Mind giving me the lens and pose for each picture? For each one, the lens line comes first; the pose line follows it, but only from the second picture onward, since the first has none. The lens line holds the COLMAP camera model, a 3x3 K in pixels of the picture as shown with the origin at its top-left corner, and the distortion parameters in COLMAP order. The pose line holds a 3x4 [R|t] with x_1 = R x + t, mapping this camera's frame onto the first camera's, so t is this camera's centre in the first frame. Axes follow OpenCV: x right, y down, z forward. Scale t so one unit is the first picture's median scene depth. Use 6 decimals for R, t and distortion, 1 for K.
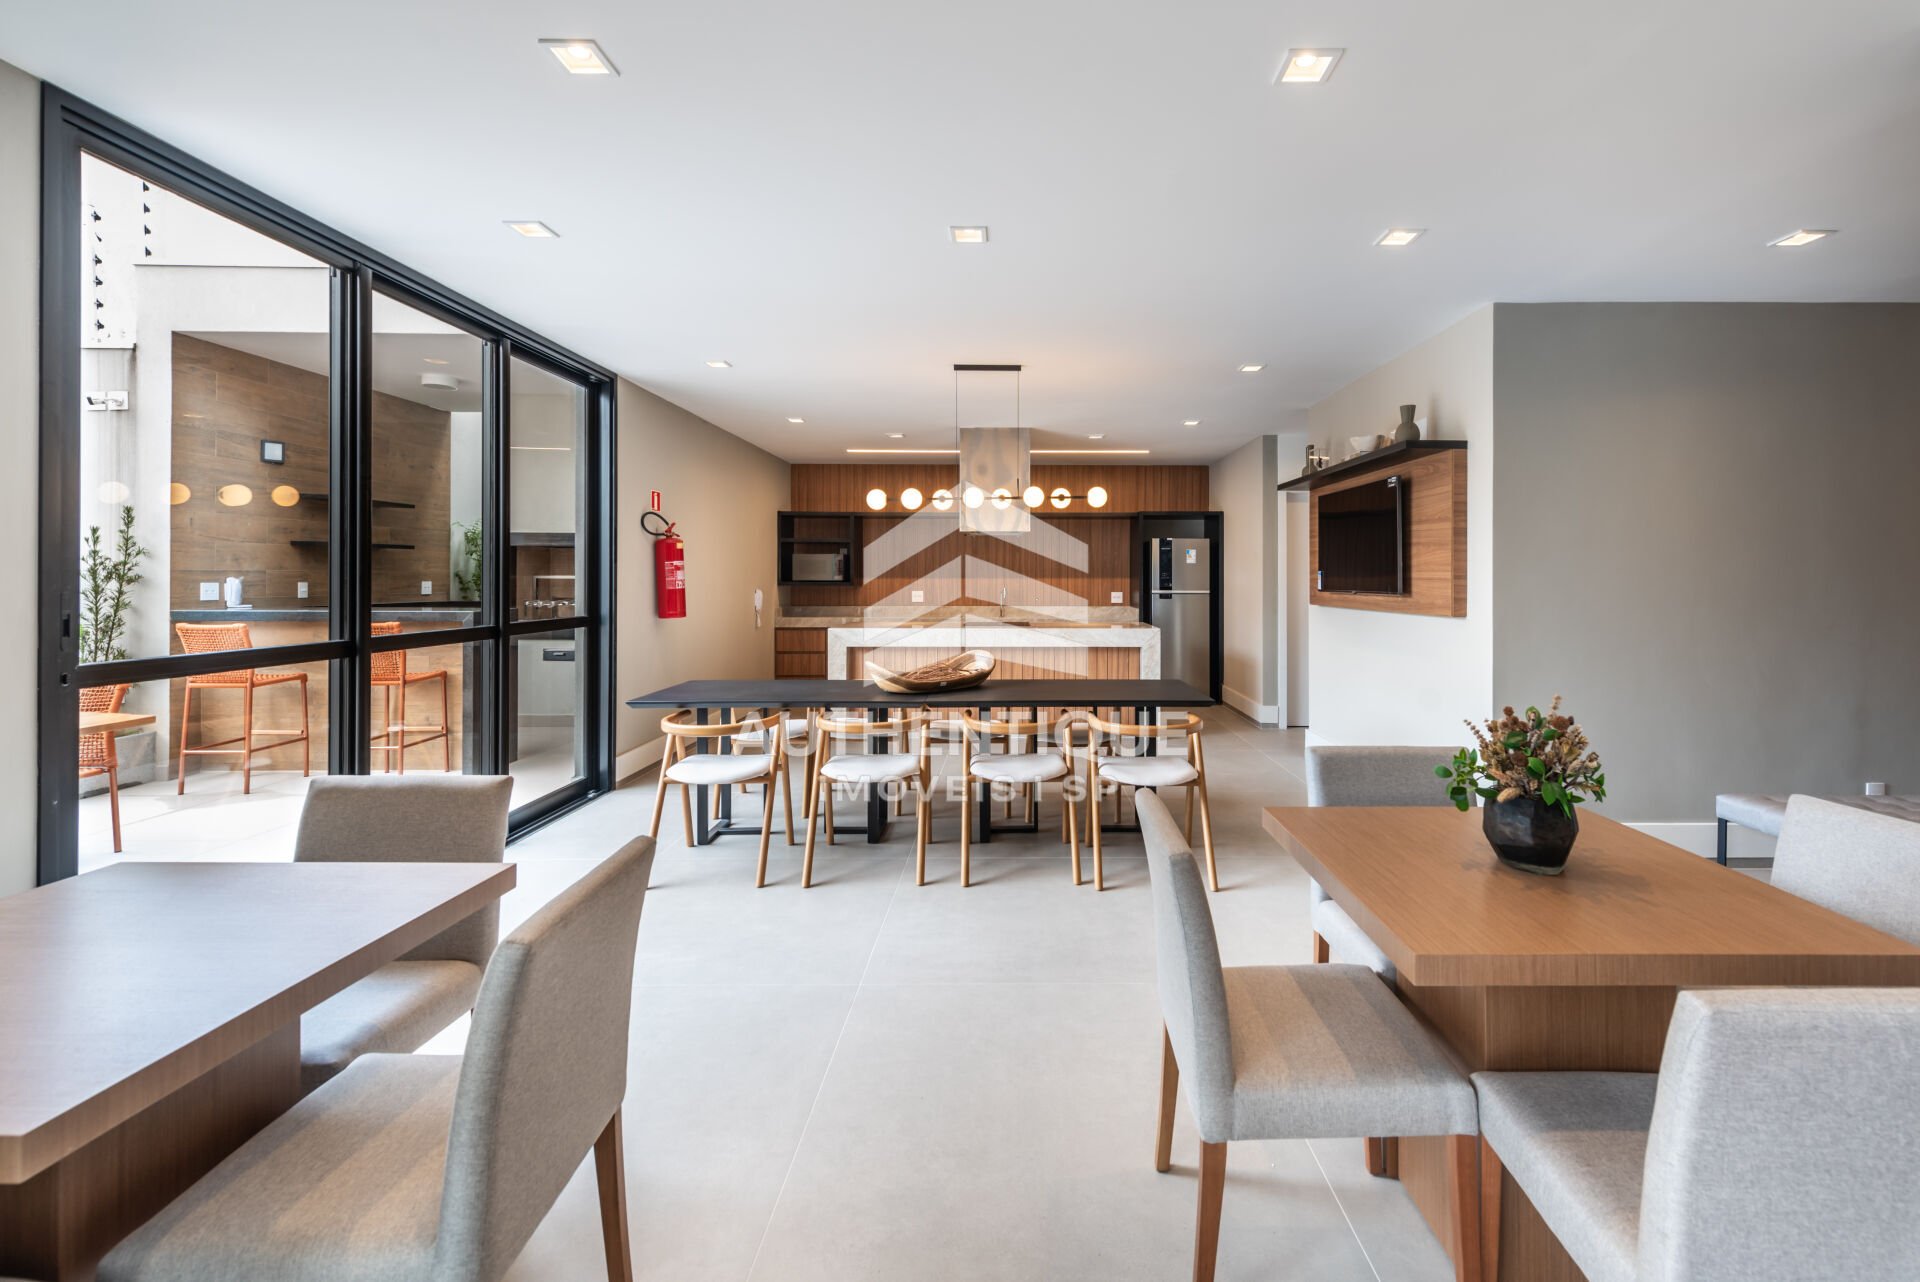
lens RADIAL K [[722.1, 0, 984.2], [0, 722.1, 577.2], [0, 0, 1]] dist [0.001901, 0.000195]
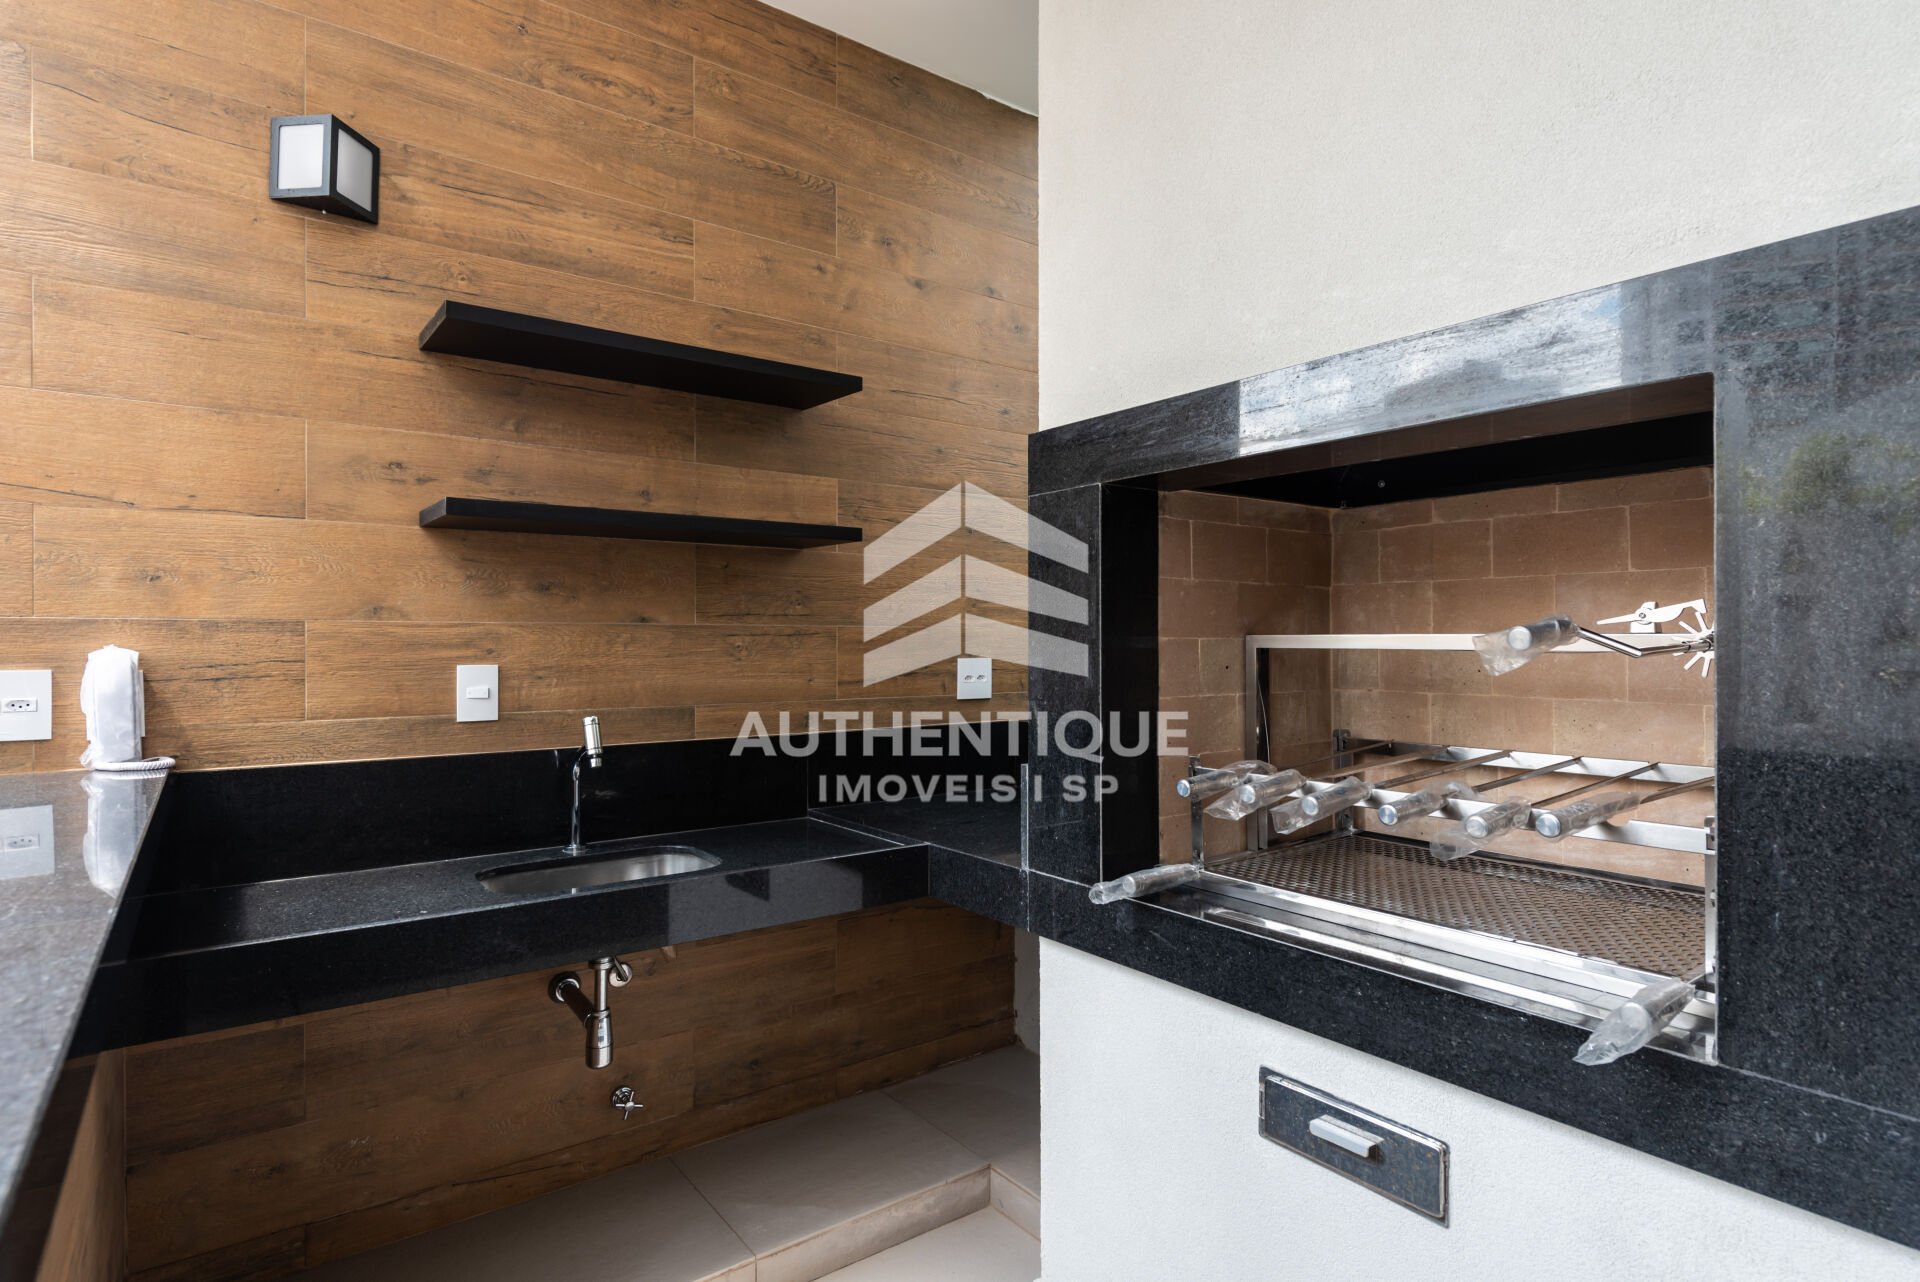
lens RADIAL K [[990.7, 0, 954.5], [0, 990.7, 650.4], [0, 0, 1]] dist [0.000039, -0.000104]
pose [[0.558362, 0.000582, -0.829597, -0.589292], [0.003083, 0.999991, 0.002777, 0.001215], [0.829592, -0.004109, 0.558355, 1.045255]]
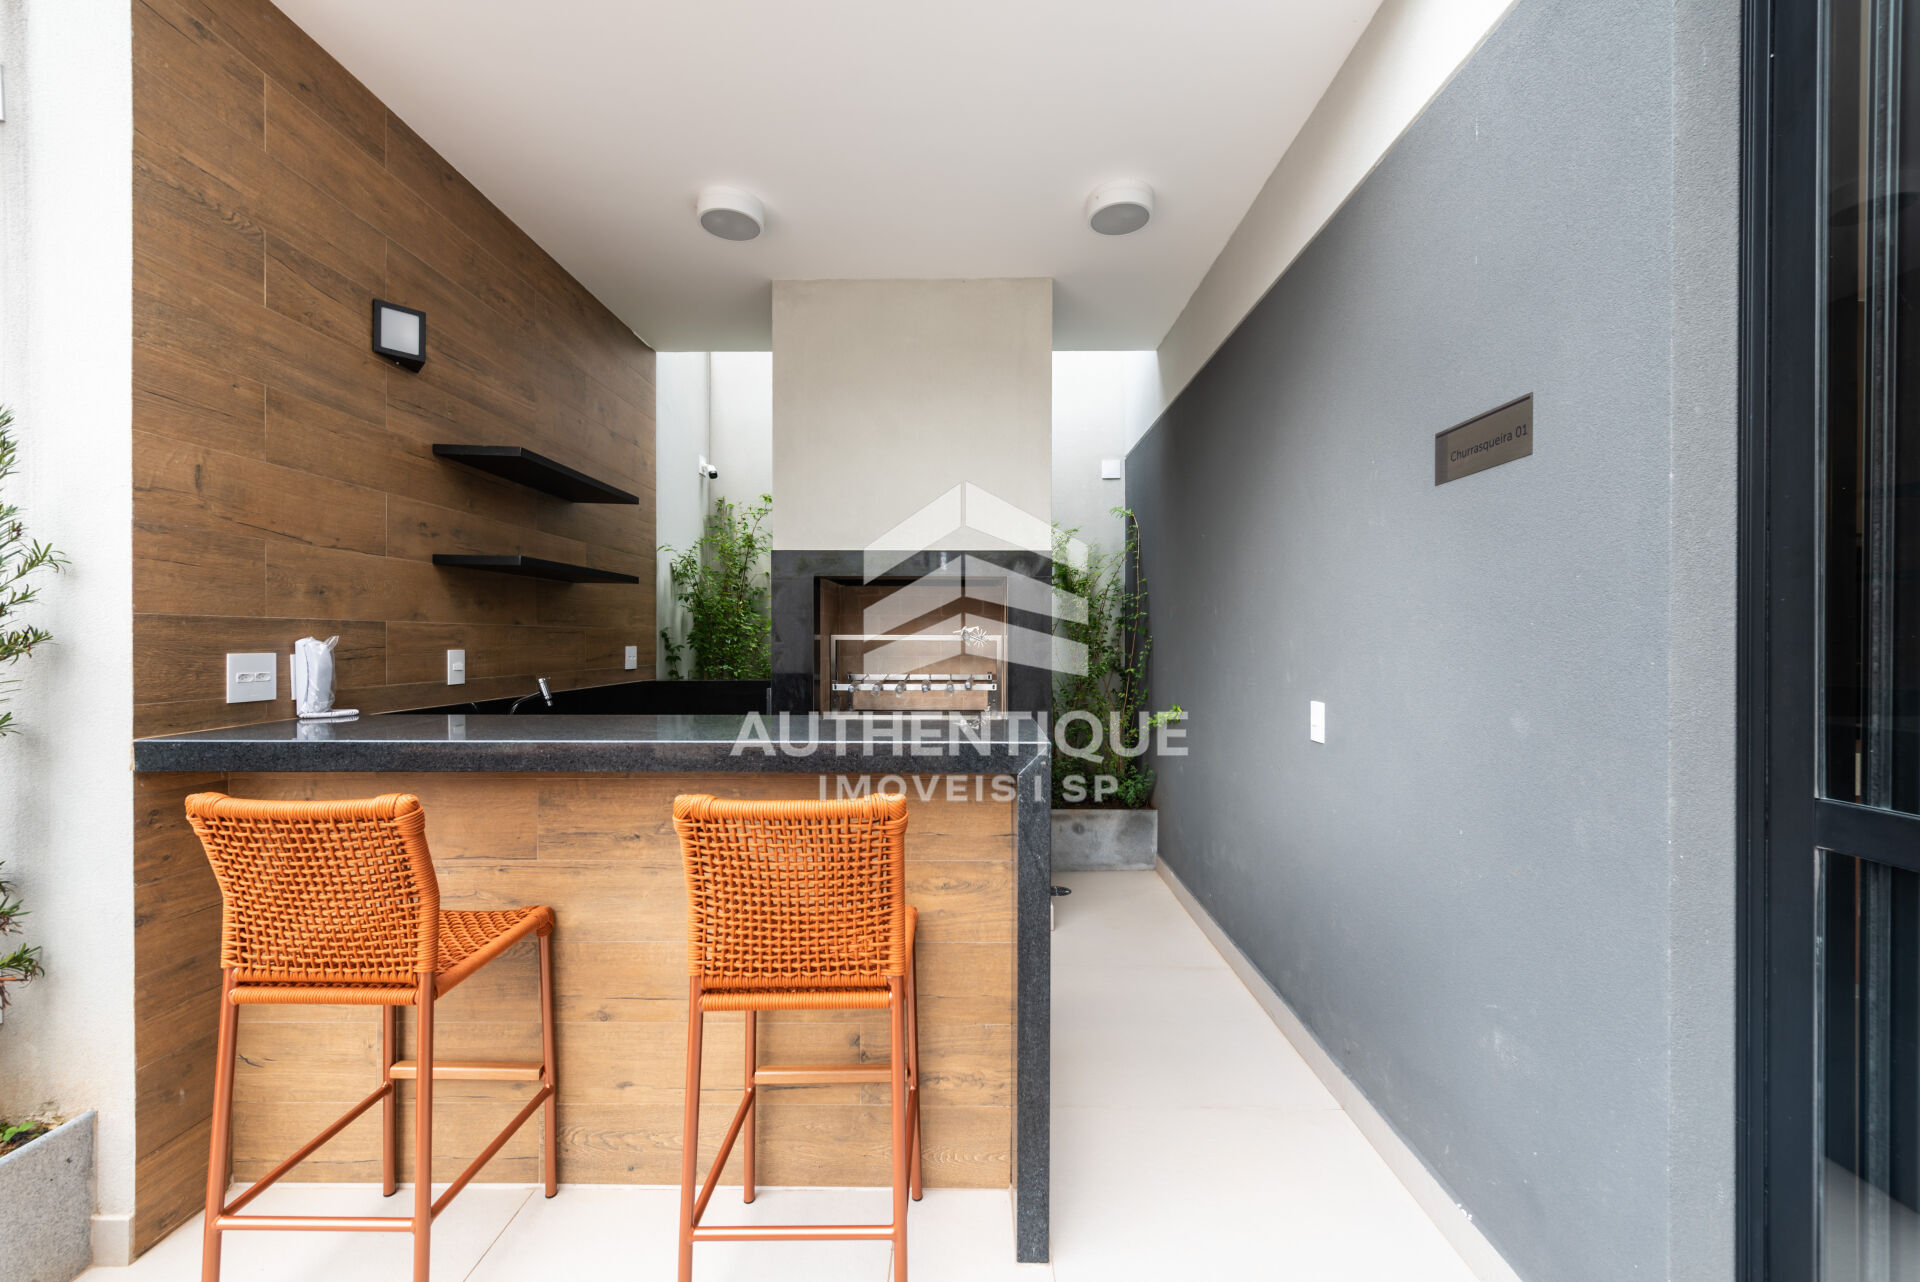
lens RADIAL K [[722.1, 0, 959.8], [0, 722.1, 641.3], [0, 0, 1]] dist [0.001901, 0.000195]
pose [[0.997985, -0.002424, -0.063408, -0.672411], [0.002544, 0.999995, 0.001806, 0.002097], [0.063403, -0.001964, 0.997986, 0.641248]]
